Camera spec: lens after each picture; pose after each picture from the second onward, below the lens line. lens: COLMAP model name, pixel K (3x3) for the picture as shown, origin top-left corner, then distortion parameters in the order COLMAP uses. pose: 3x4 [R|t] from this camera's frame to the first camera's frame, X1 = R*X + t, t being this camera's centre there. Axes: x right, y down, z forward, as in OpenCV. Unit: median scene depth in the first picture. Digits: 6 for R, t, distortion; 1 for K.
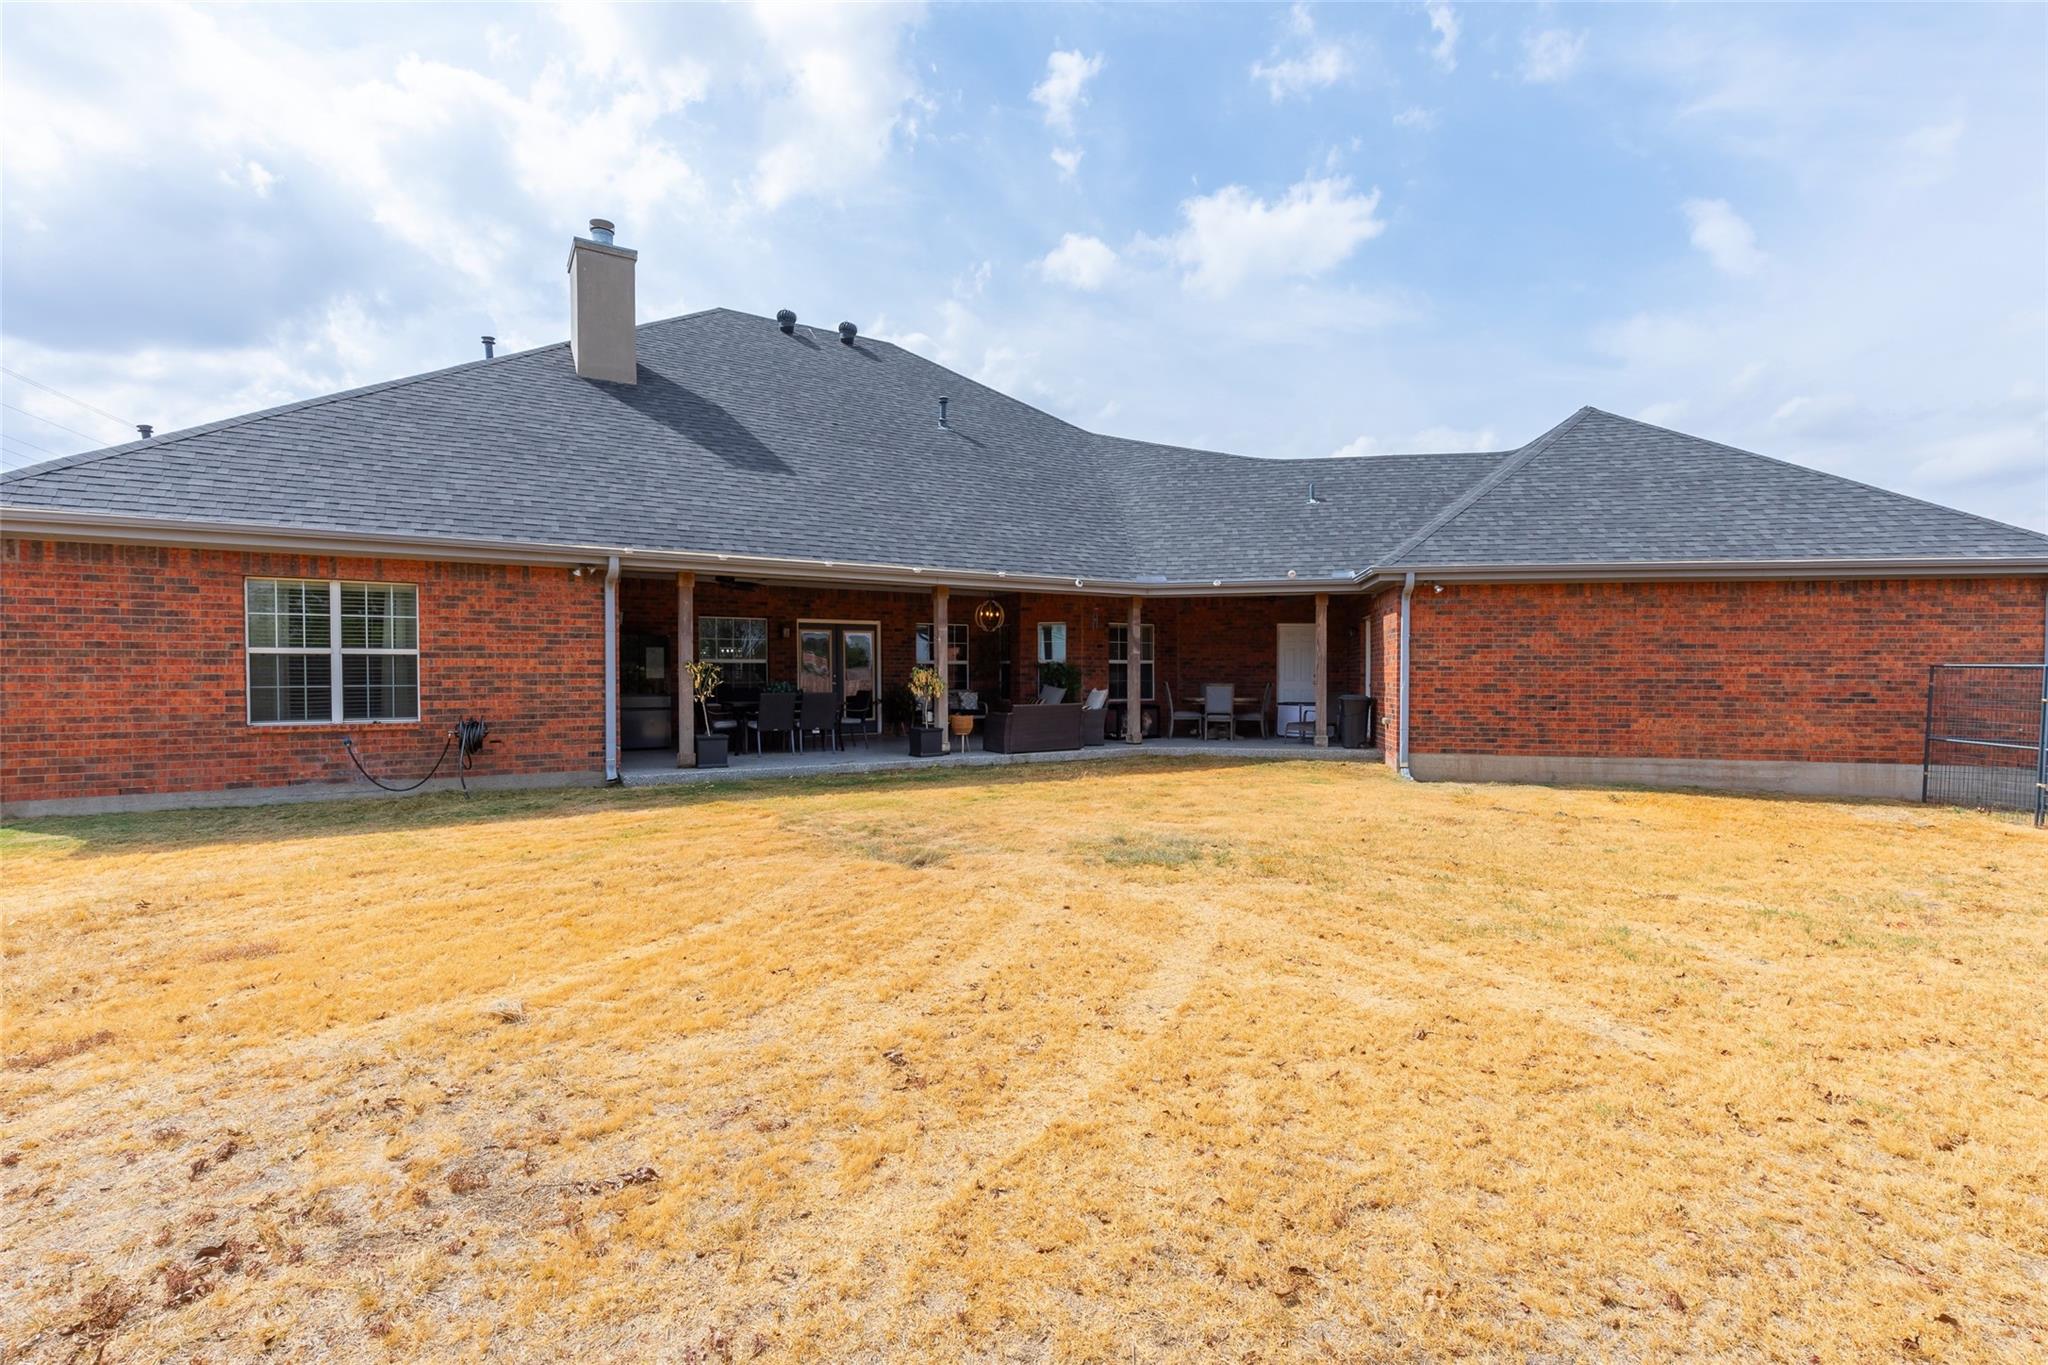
lens RADIAL K [[908.7, 0, 1012.2], [0, 908.7, 684.7], [0, 0, 1]] dist [0.004224, 0.000084]
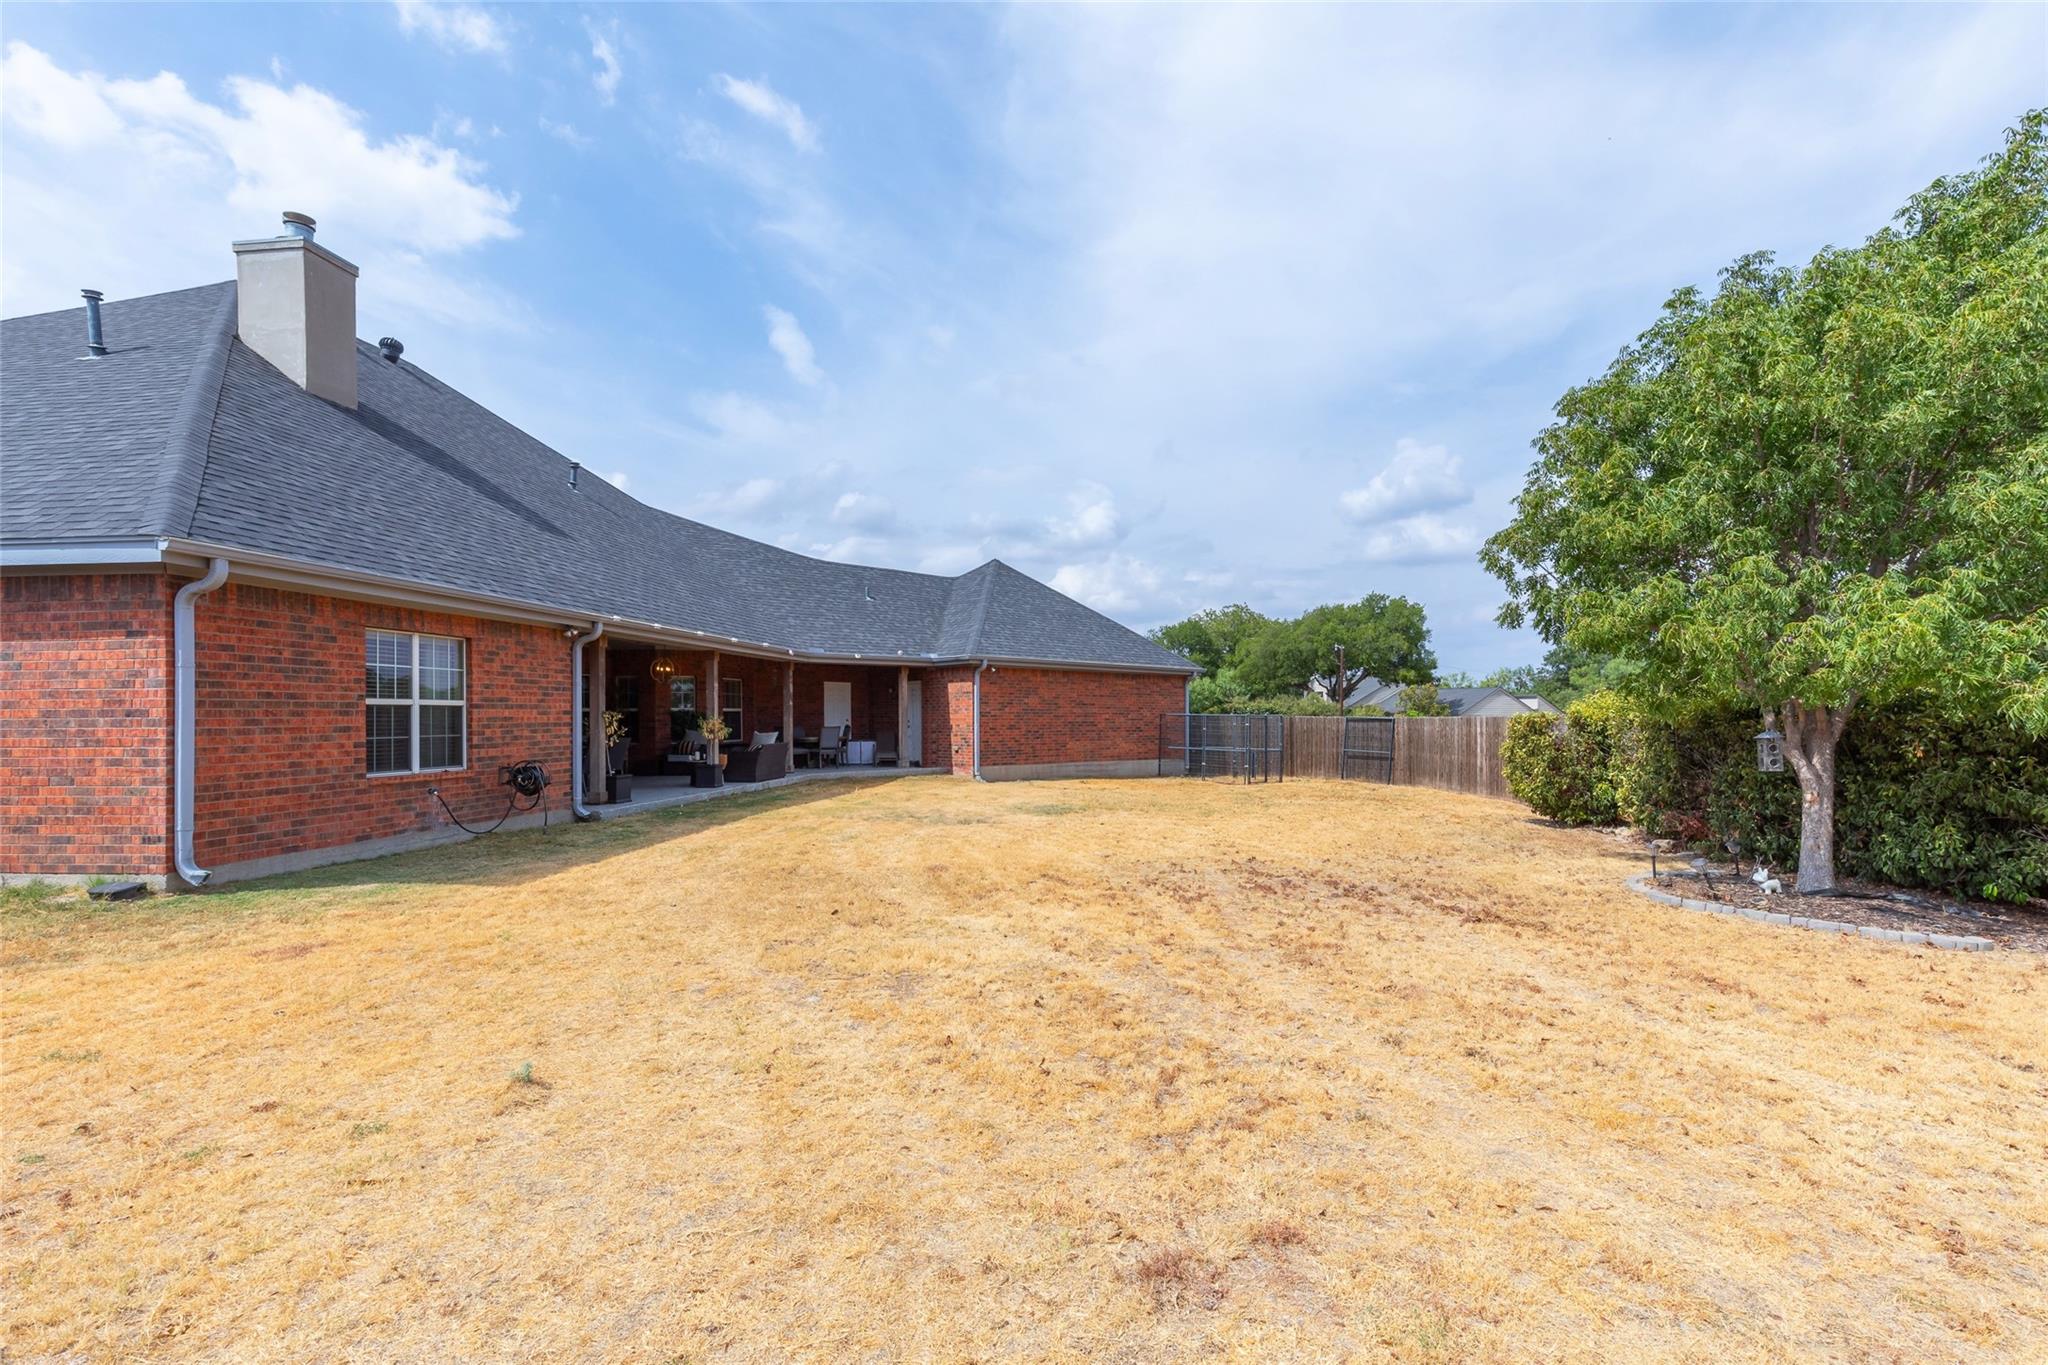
lens RADIAL K [[967.7, 0, 1032.6], [0, 967.7, 723.2], [0, 0, 1]] dist [0.013795, -0.000978]
pose [[0.608675, -0.008095, 0.793378, -1.225122], [0.013099, 0.999914, 0.000153, -0.004628], [-0.793312, 0.010299, 0.608729, -0.218848]]
